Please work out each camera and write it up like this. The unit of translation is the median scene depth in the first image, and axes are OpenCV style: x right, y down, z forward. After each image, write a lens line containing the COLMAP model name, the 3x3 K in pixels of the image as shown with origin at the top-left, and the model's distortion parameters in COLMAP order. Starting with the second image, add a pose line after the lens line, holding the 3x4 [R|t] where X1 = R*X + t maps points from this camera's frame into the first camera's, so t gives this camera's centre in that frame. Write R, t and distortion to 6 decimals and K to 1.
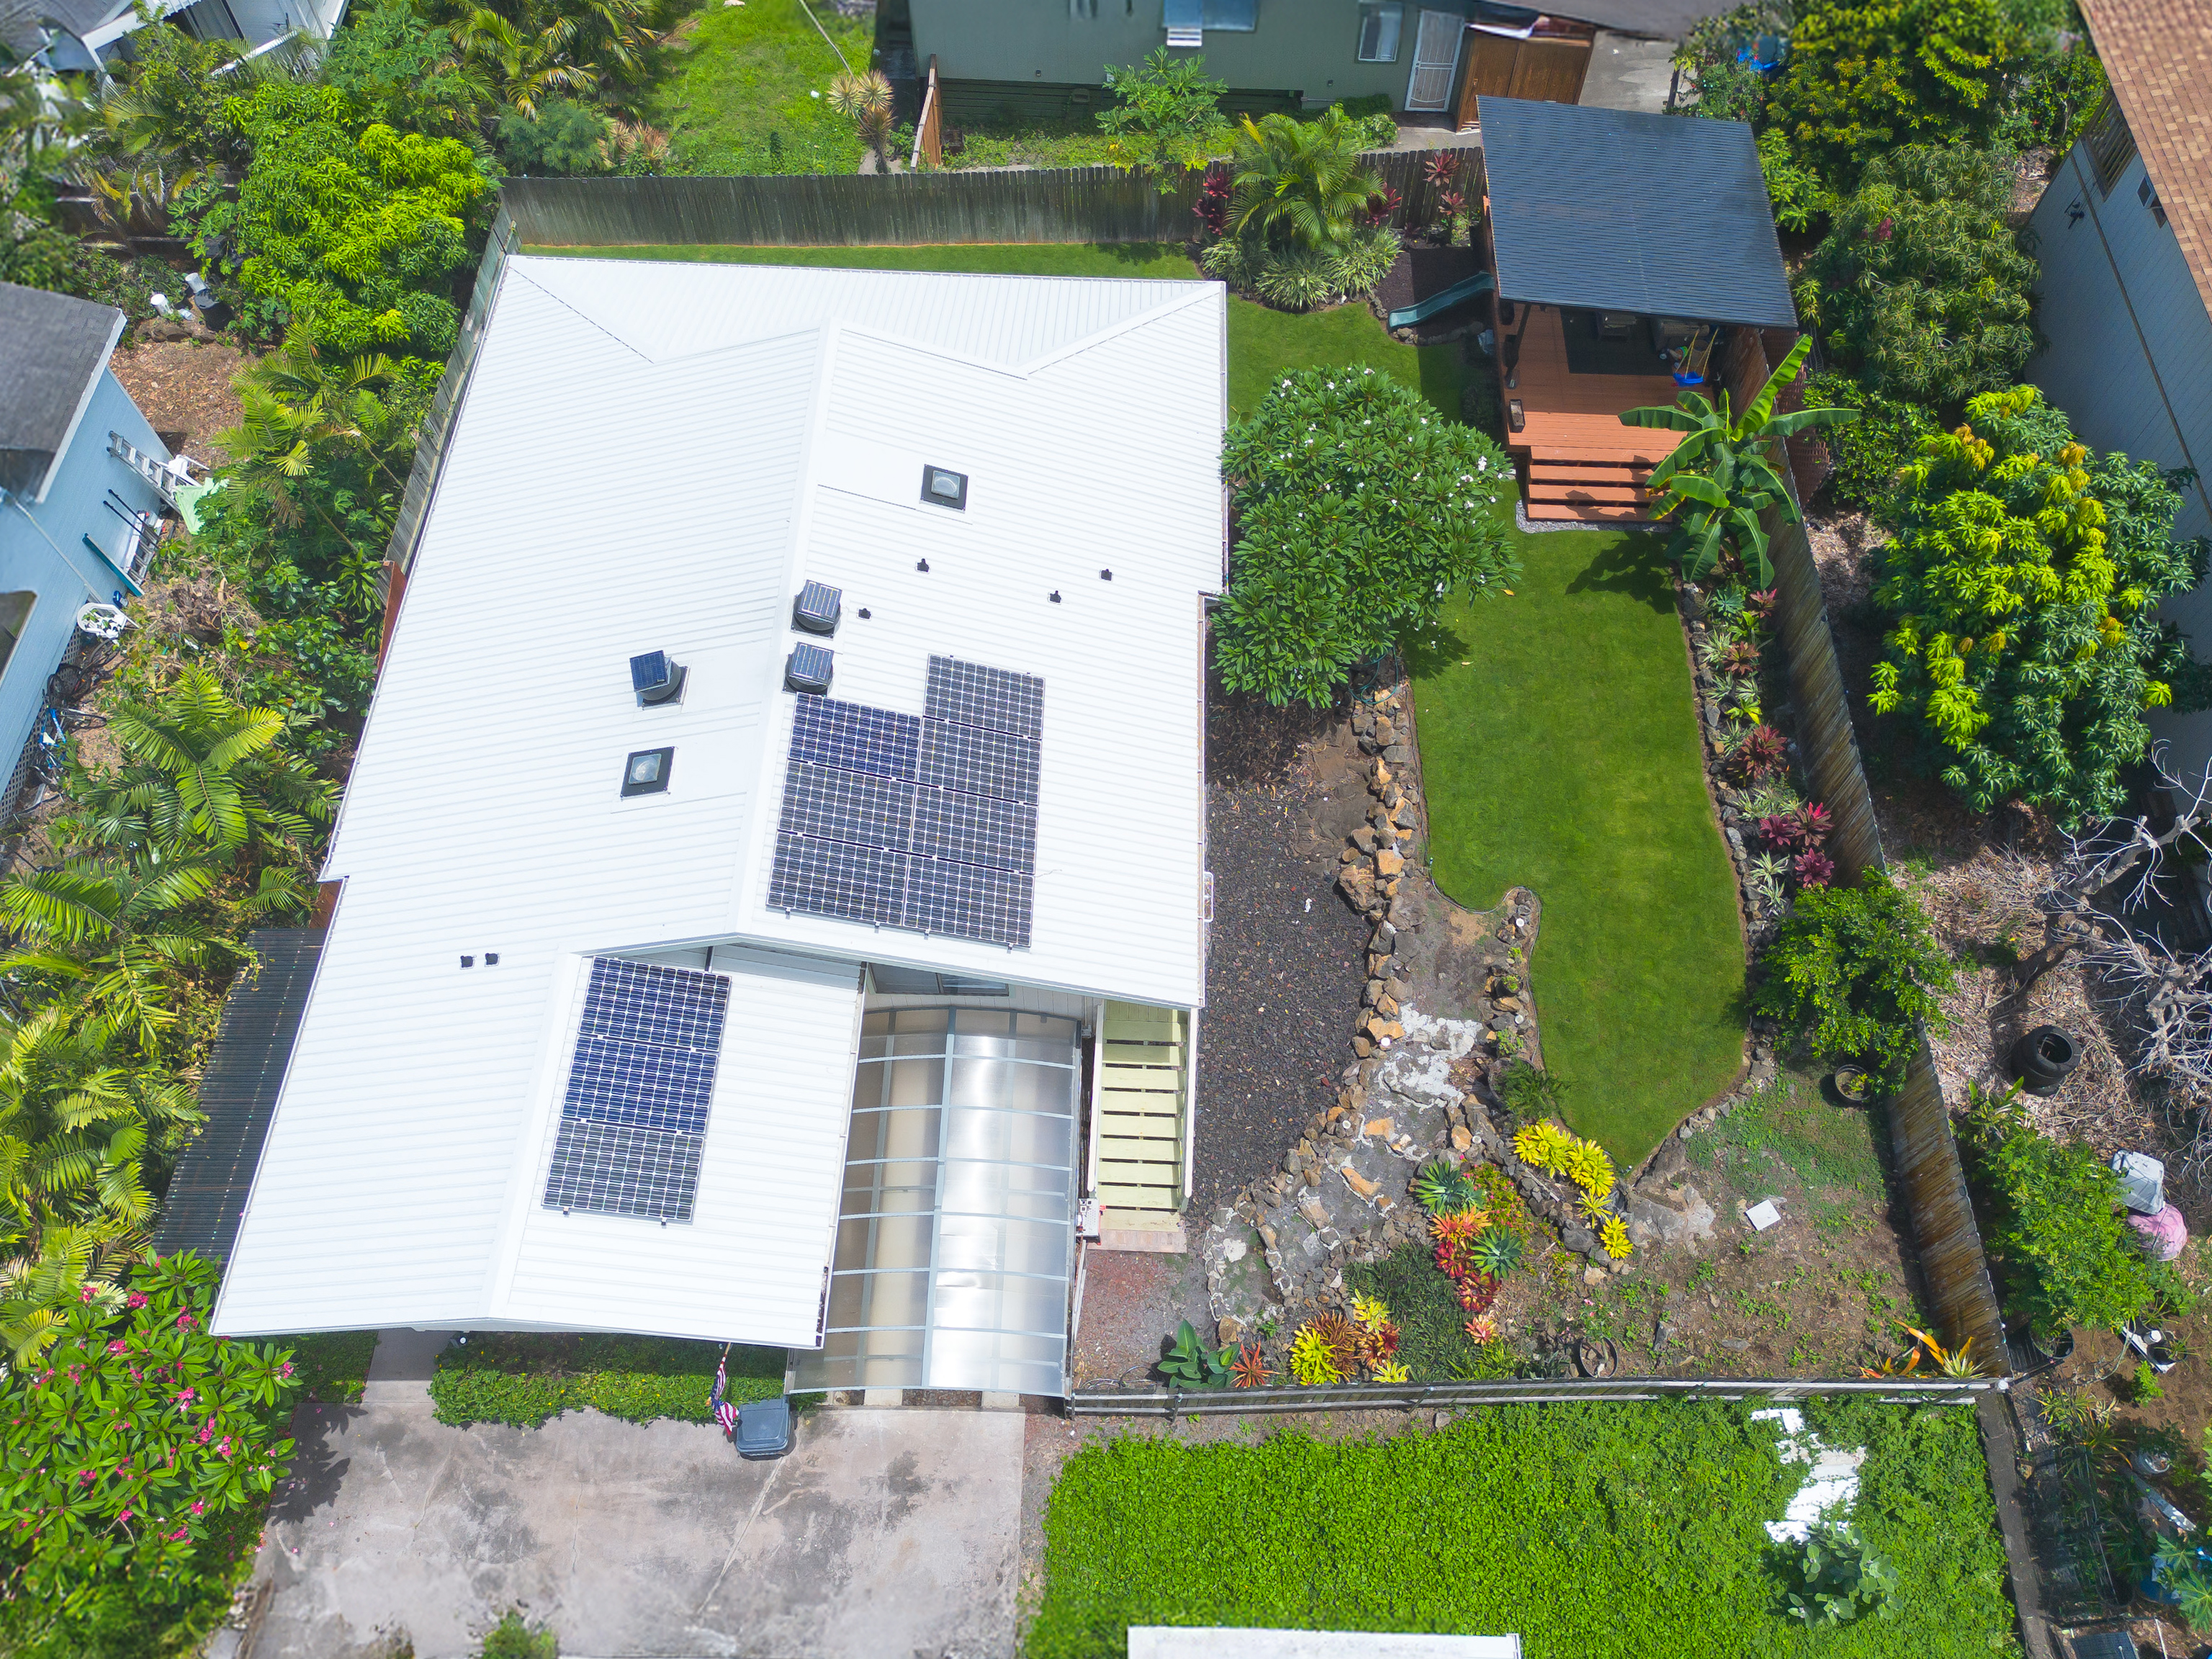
lens RADIAL K [[1574.9, 0, 1152.0], [0, 1574.9, 836.3], [0, 0, 1]] dist [0.035279, -0.003506]
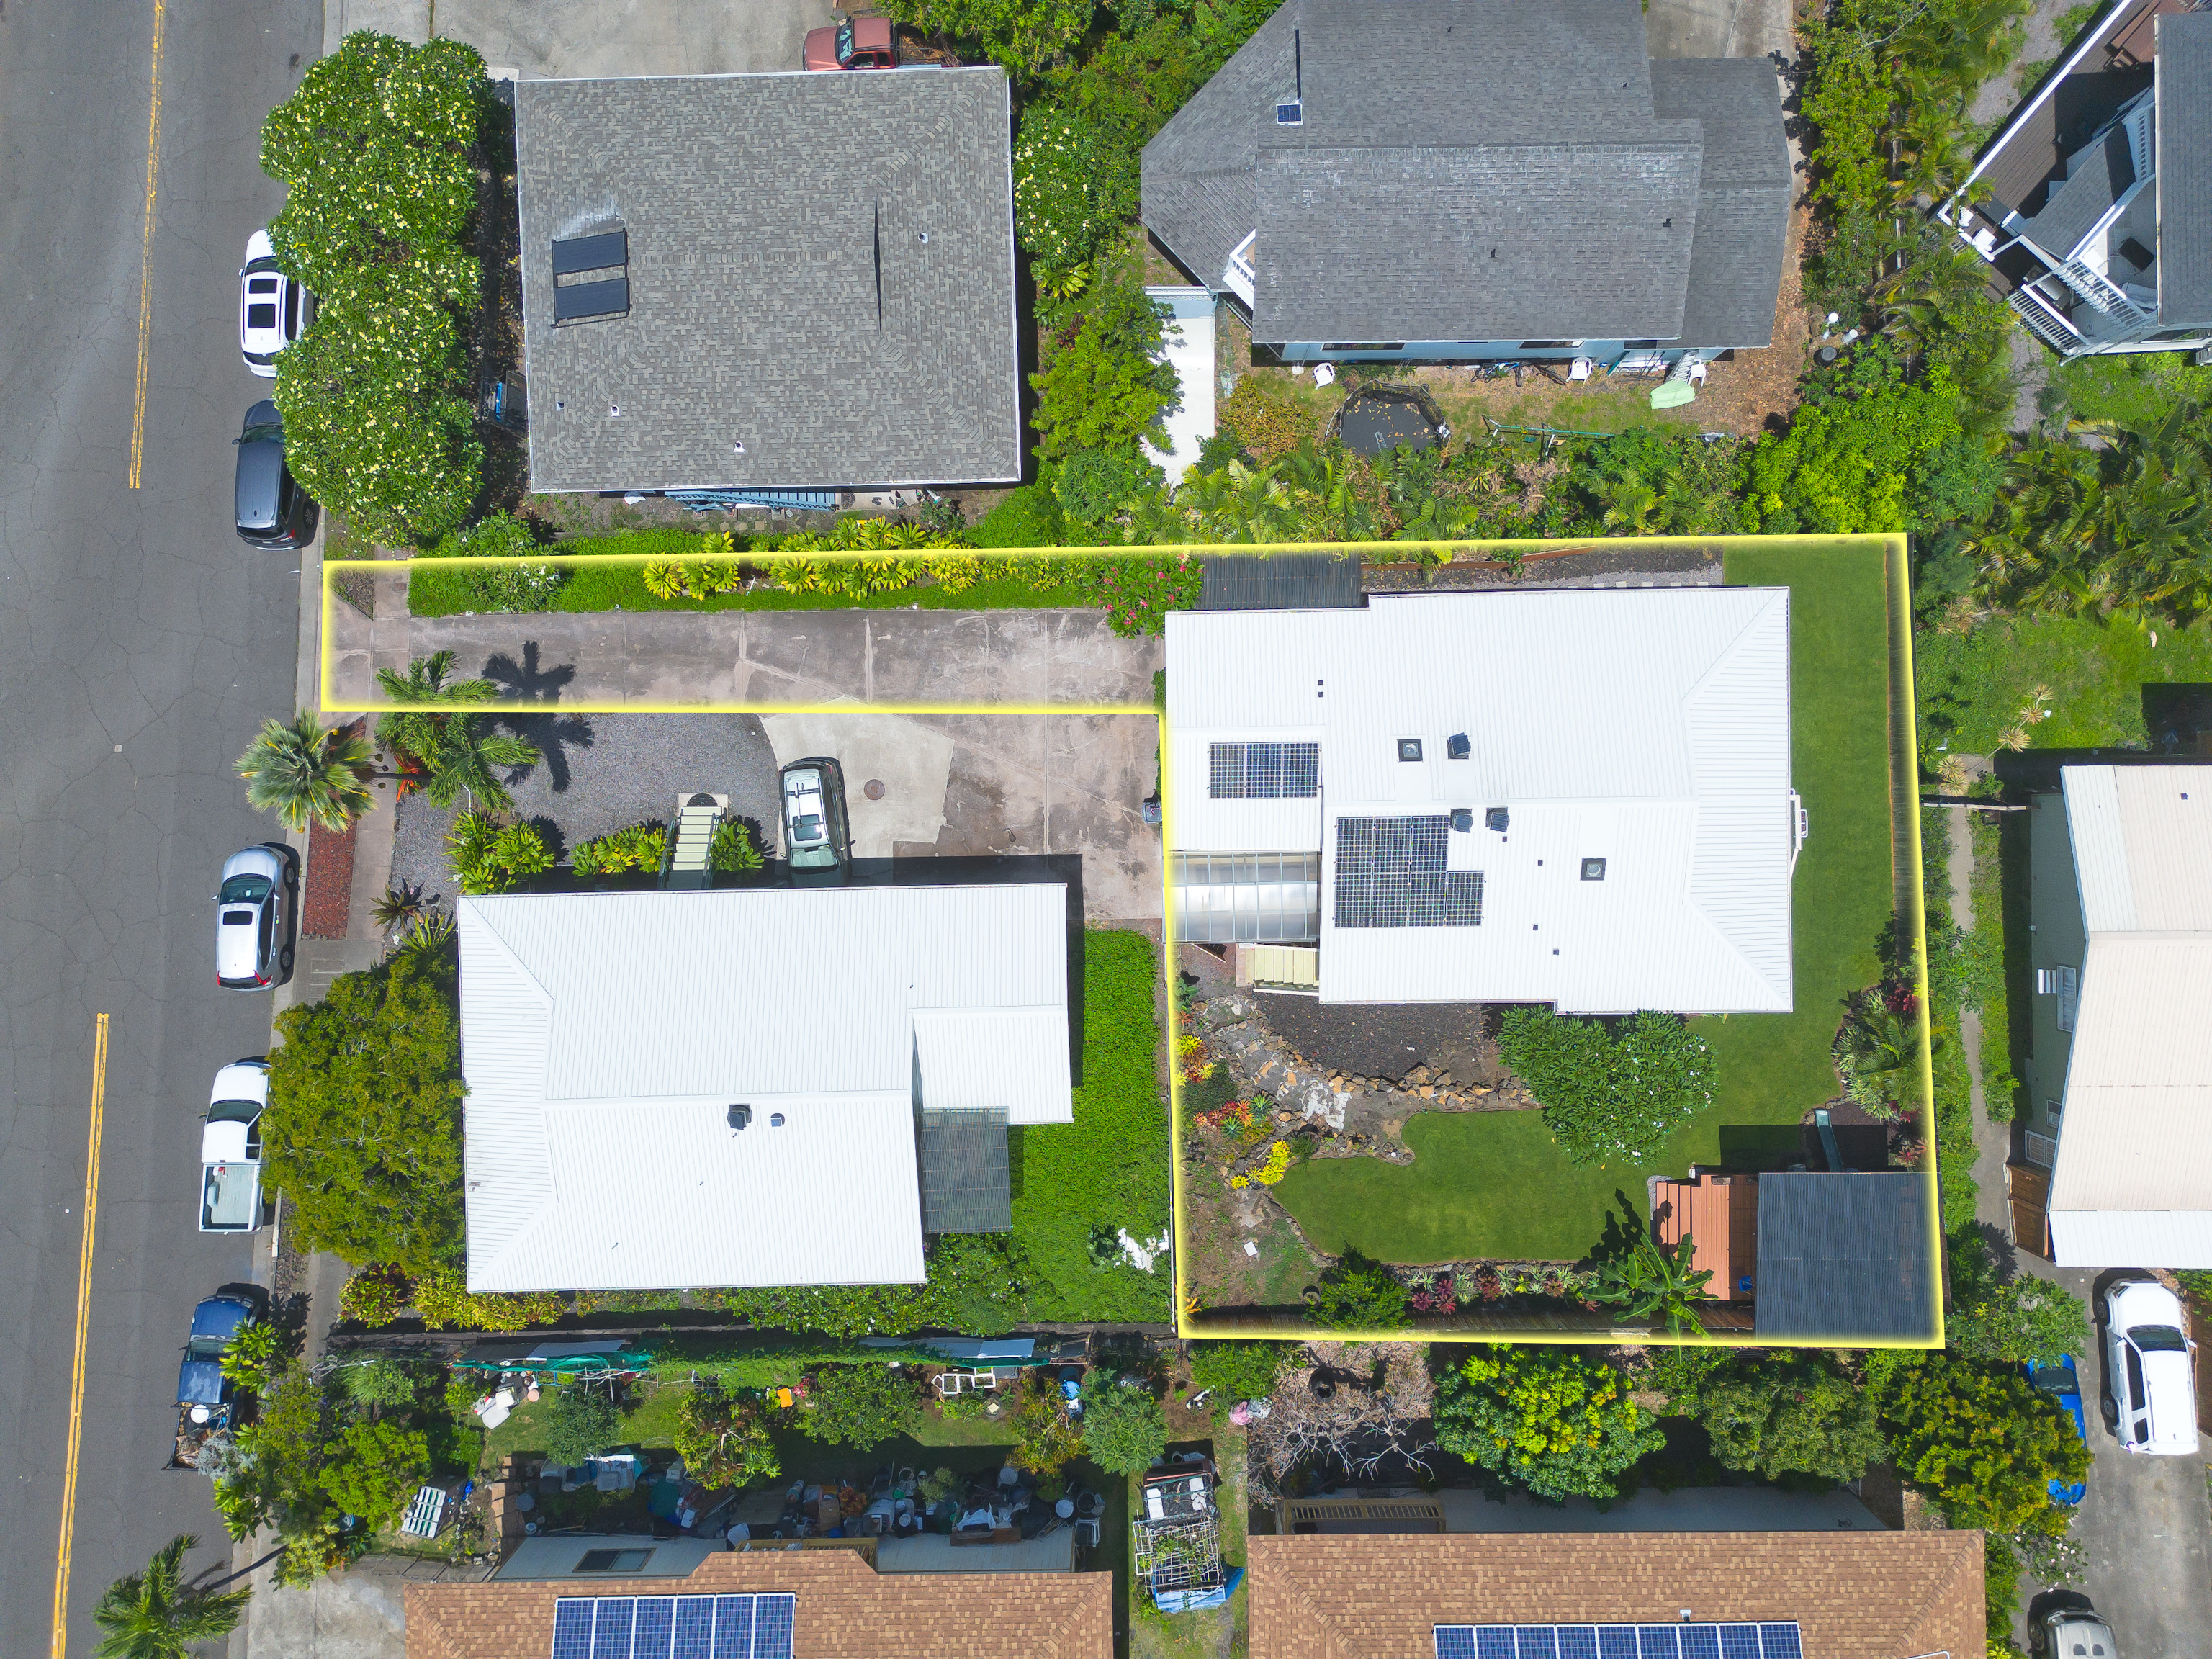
lens RADIAL K [[1574.9, 0, 1152.0], [0, 1574.9, 836.3], [0, 0, 1]] dist [0.035279, -0.003506]
pose [[0.027529, 0.999621, 0.000621, -0.198764], [-0.866283, 0.023547, 0.498998, -0.755738], [0.498794, -0.014275, 0.866603, -0.978434]]
